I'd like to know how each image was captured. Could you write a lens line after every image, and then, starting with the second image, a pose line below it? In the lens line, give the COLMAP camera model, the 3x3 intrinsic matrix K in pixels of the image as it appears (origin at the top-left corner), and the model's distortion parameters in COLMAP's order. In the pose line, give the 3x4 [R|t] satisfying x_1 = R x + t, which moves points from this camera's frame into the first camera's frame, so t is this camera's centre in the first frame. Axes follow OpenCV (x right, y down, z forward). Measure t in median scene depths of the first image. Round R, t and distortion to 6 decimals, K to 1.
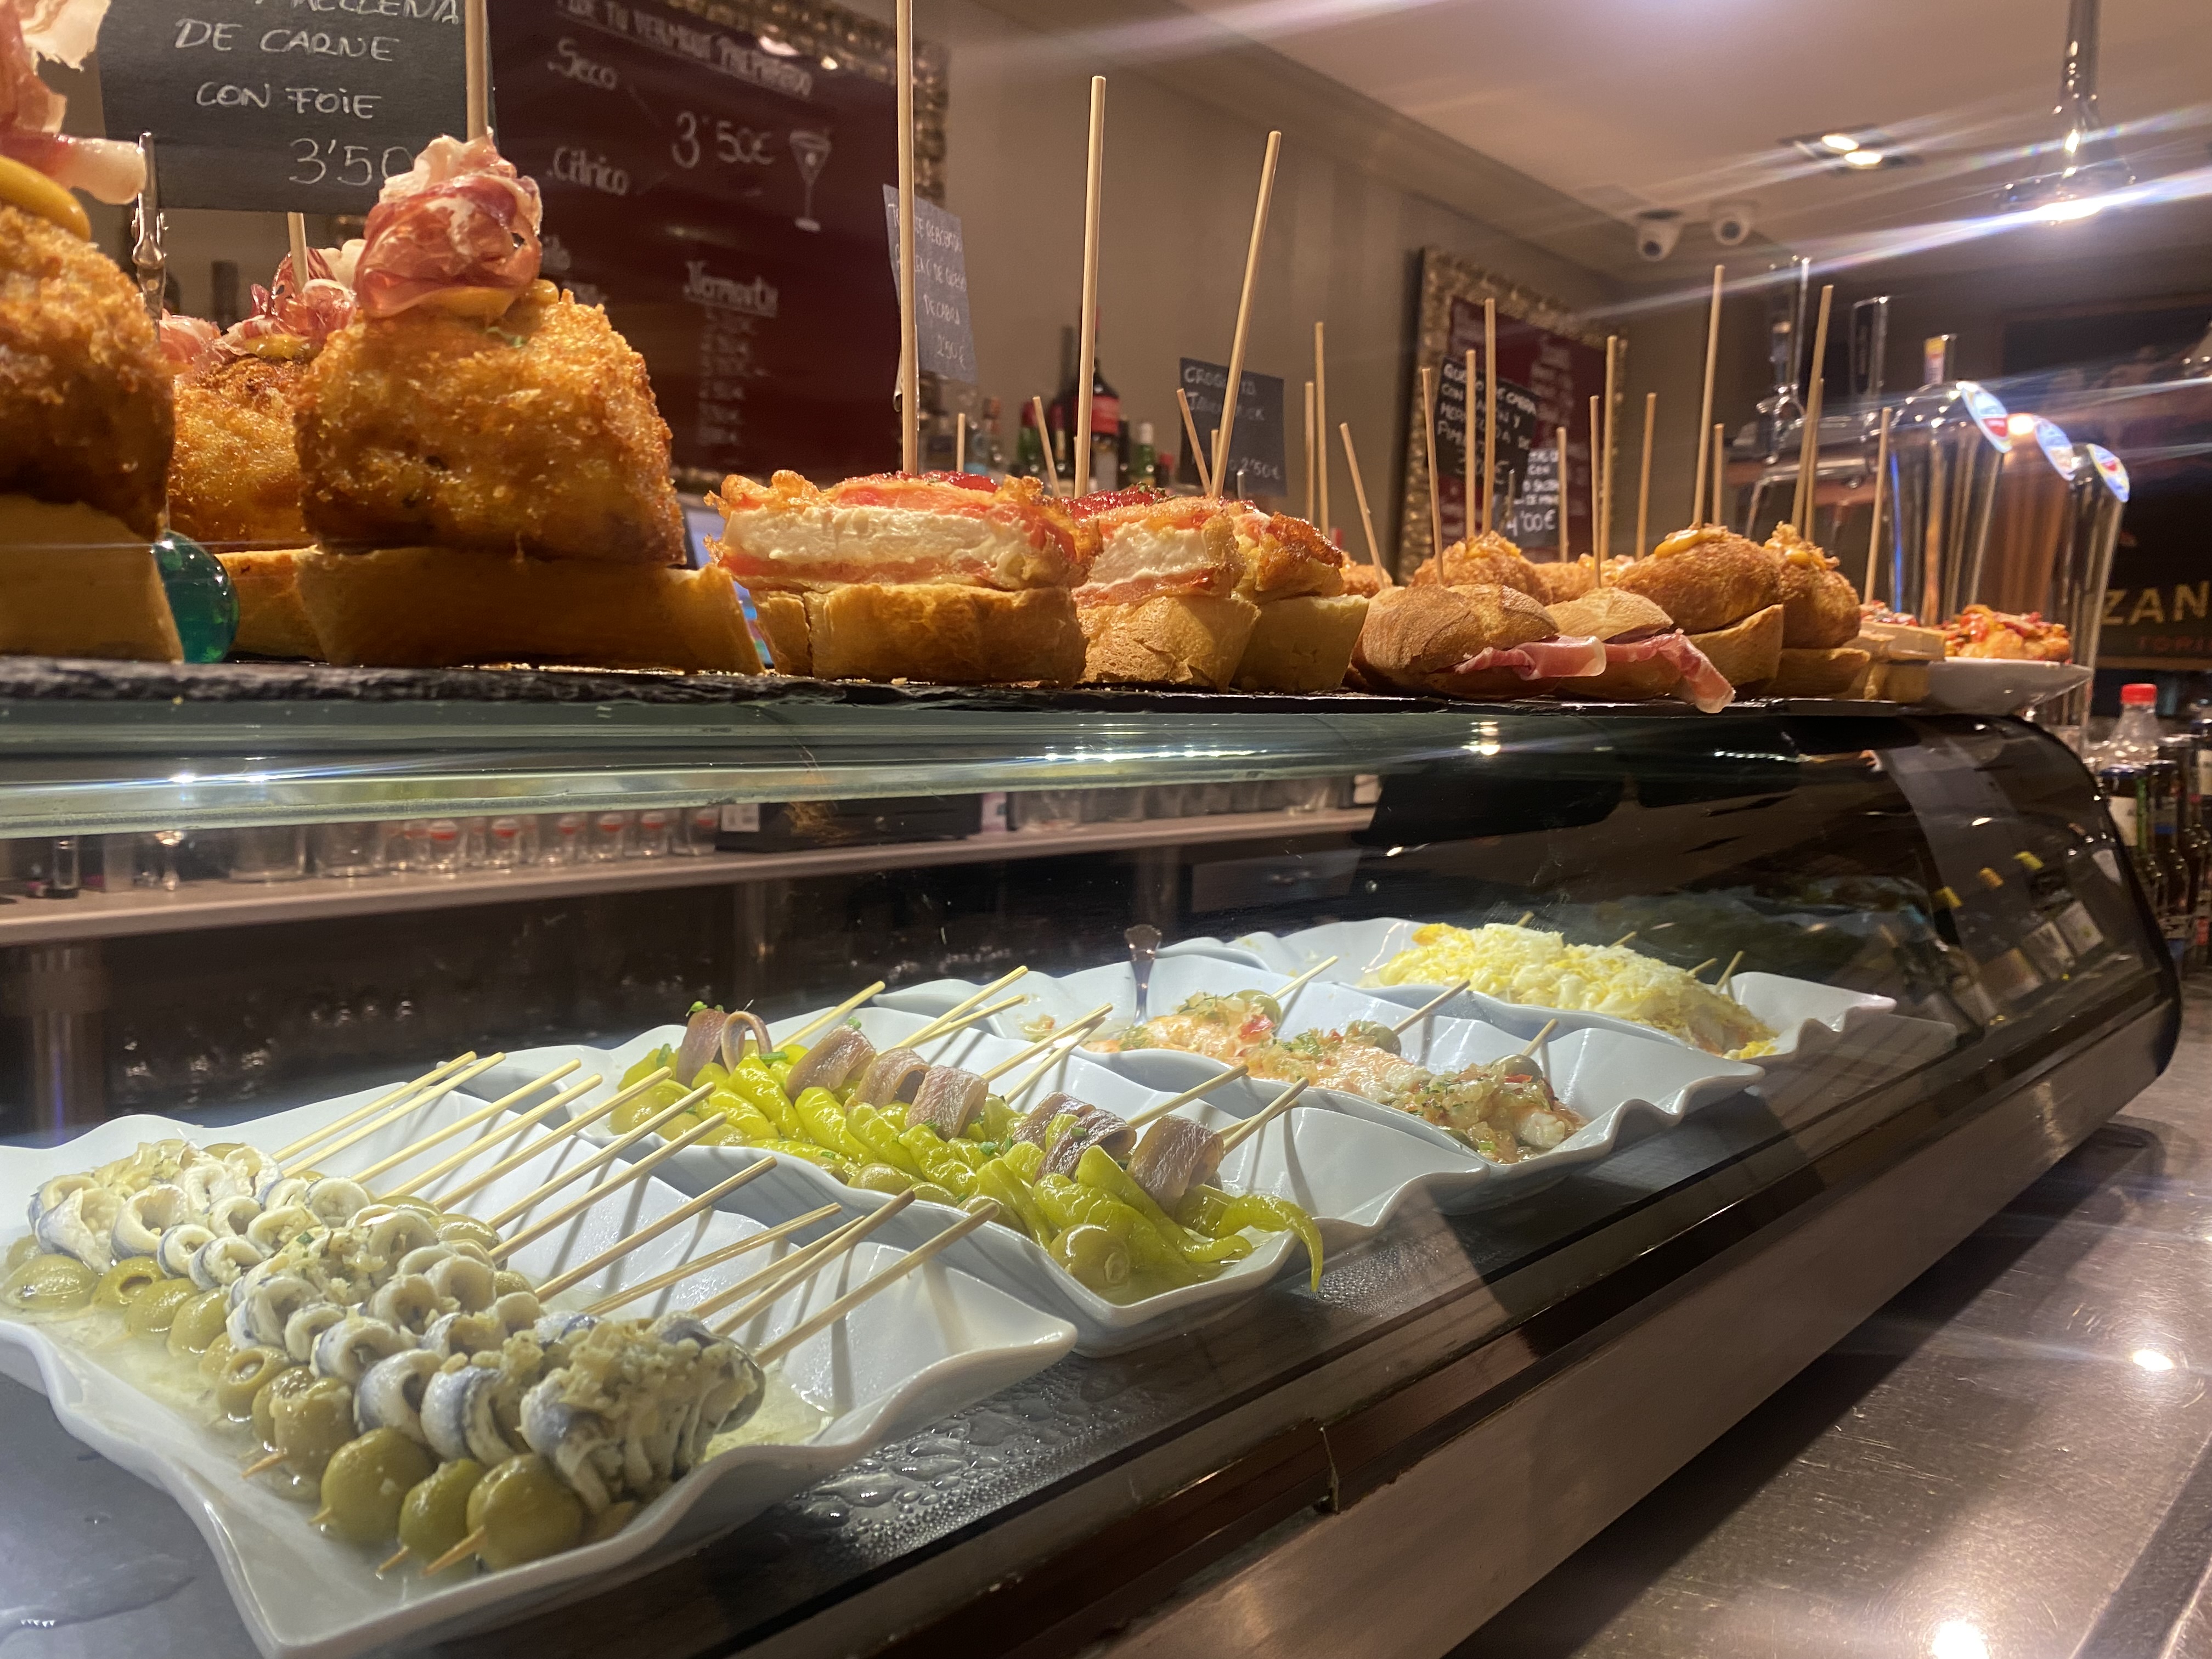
lens RADIAL K [[1720.3, 0, 1106.0], [0, 1720.3, 829.5], [0, 0, 1]] dist [-0.007478, 0.008800]
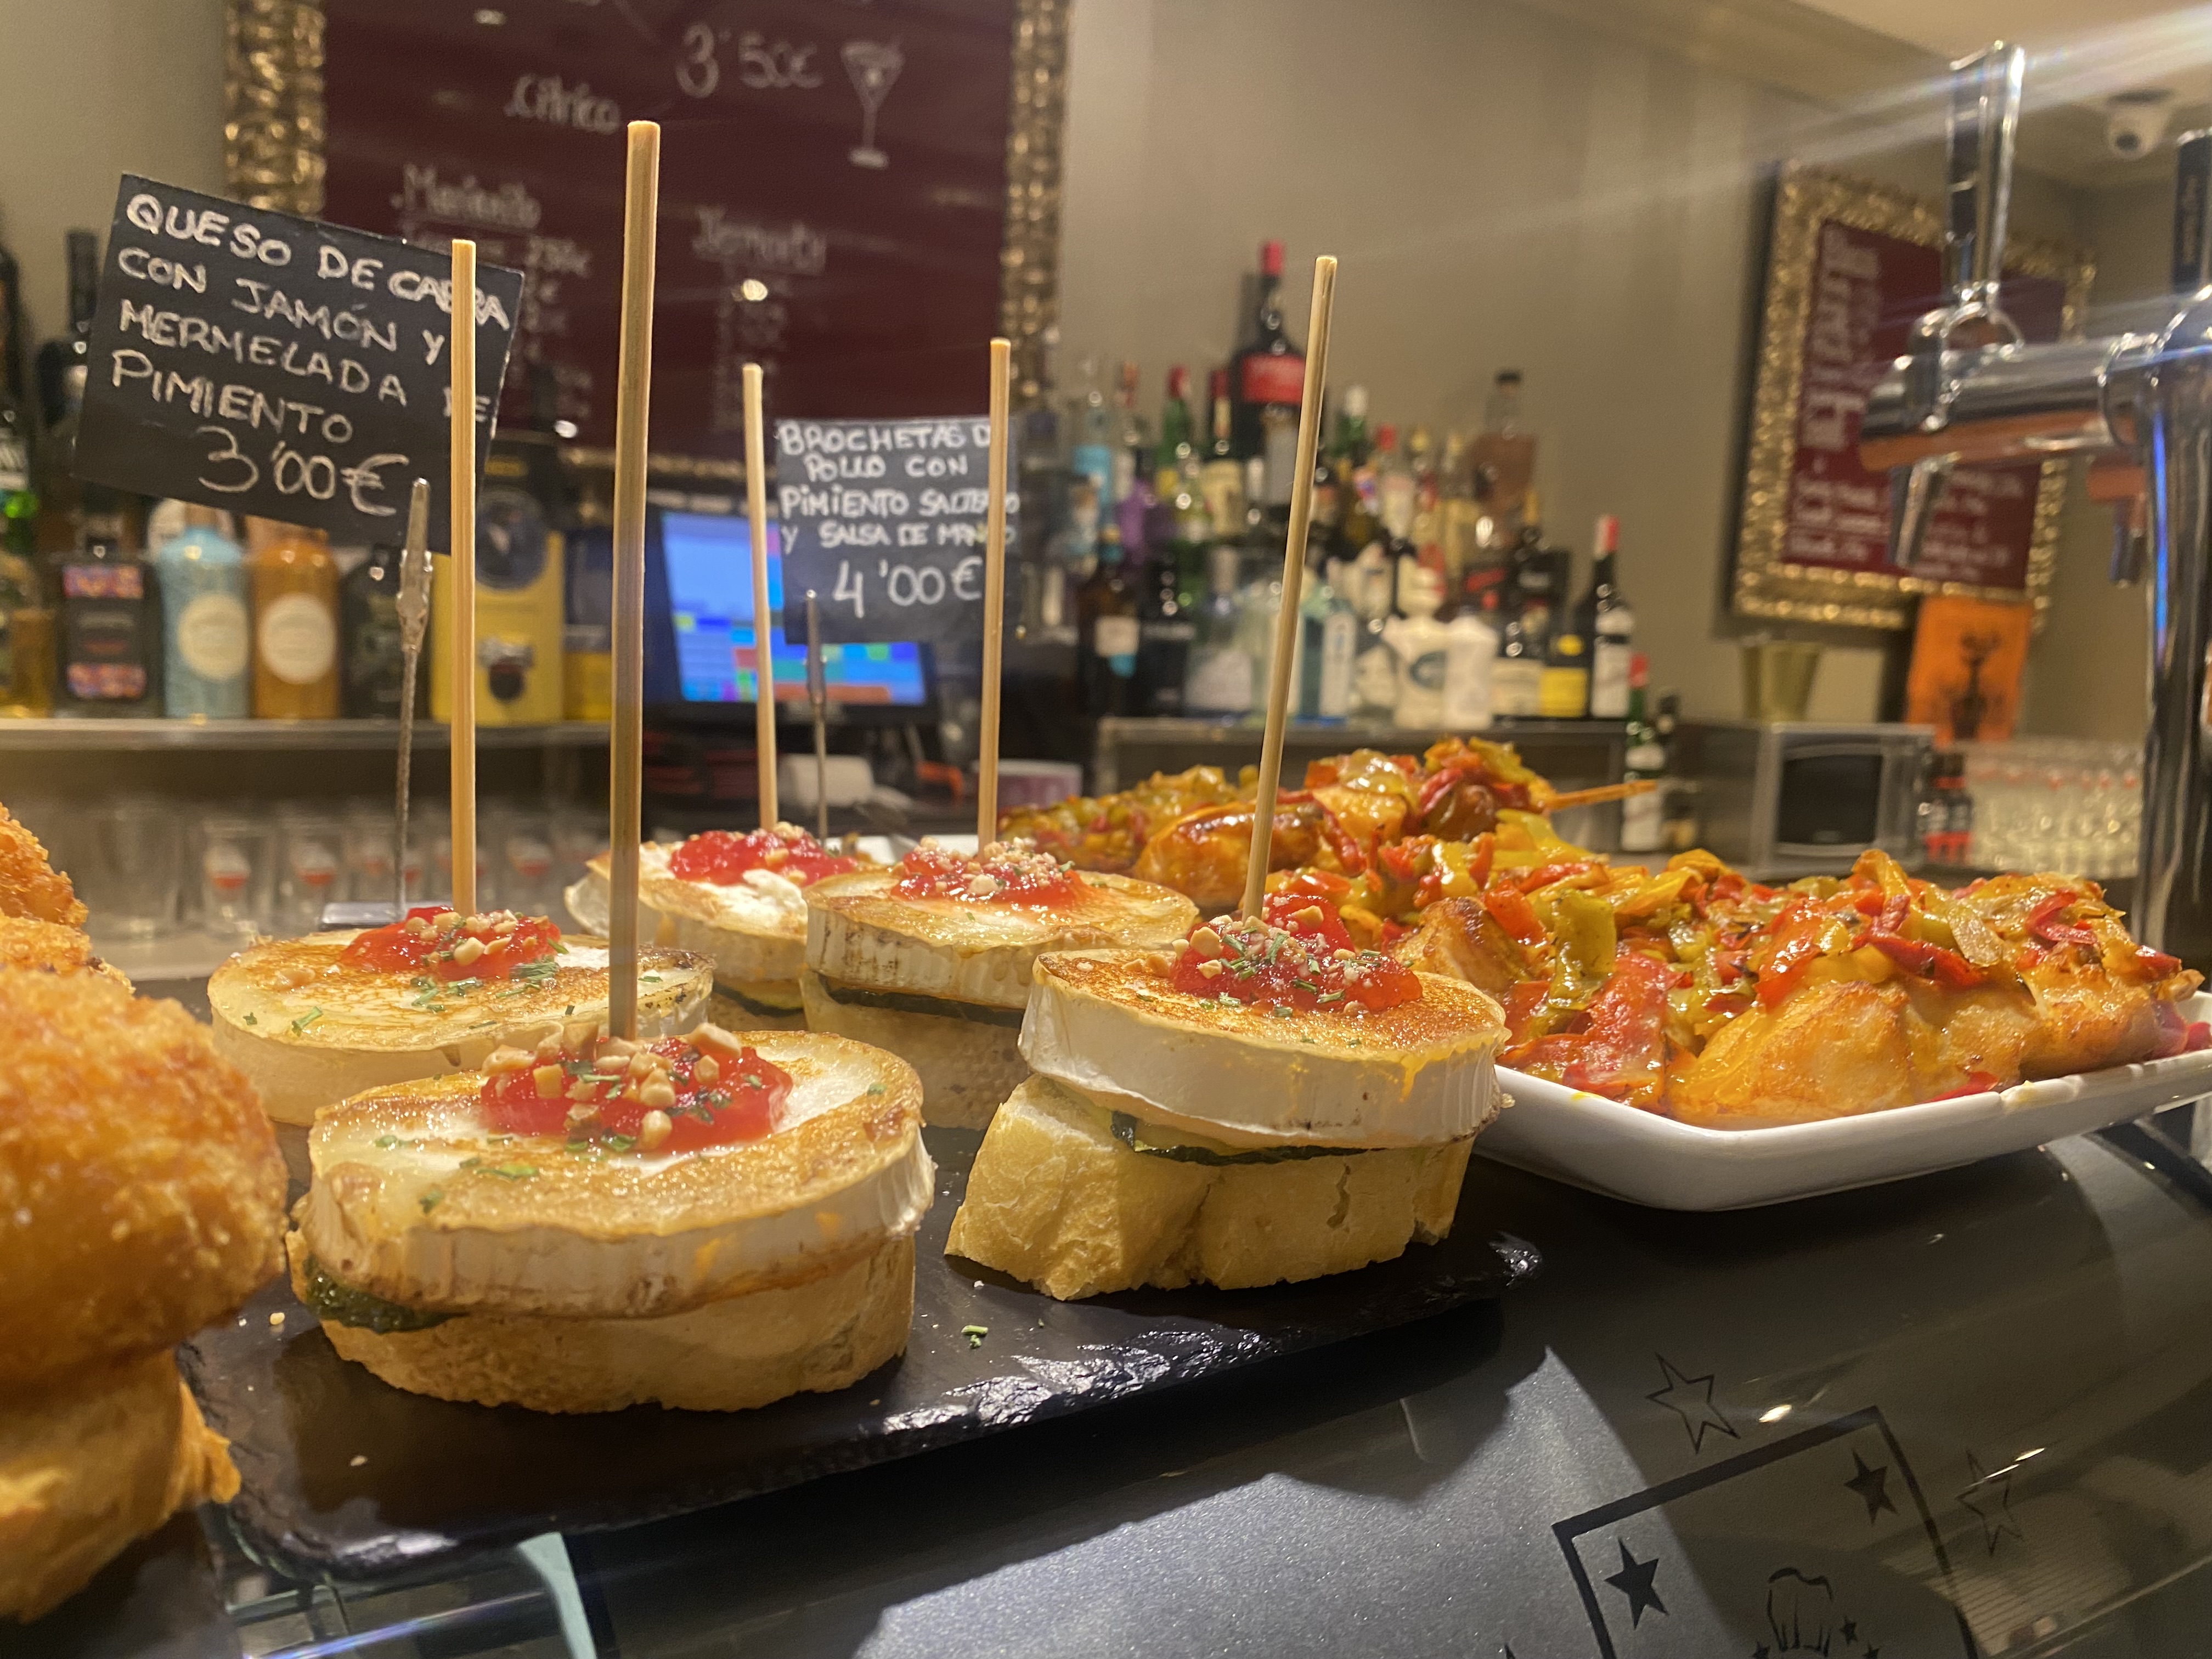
lens RADIAL K [[1720.3, 0, 1106.0], [0, 1720.3, 829.5], [0, 0, 1]] dist [-0.007478, 0.008800]
pose [[0.961899, 0.040855, -0.270336, 0.179839], [-0.037318, 0.999137, 0.018212, -0.054264], [0.270847, -0.007430, 0.962594, 0.252934]]
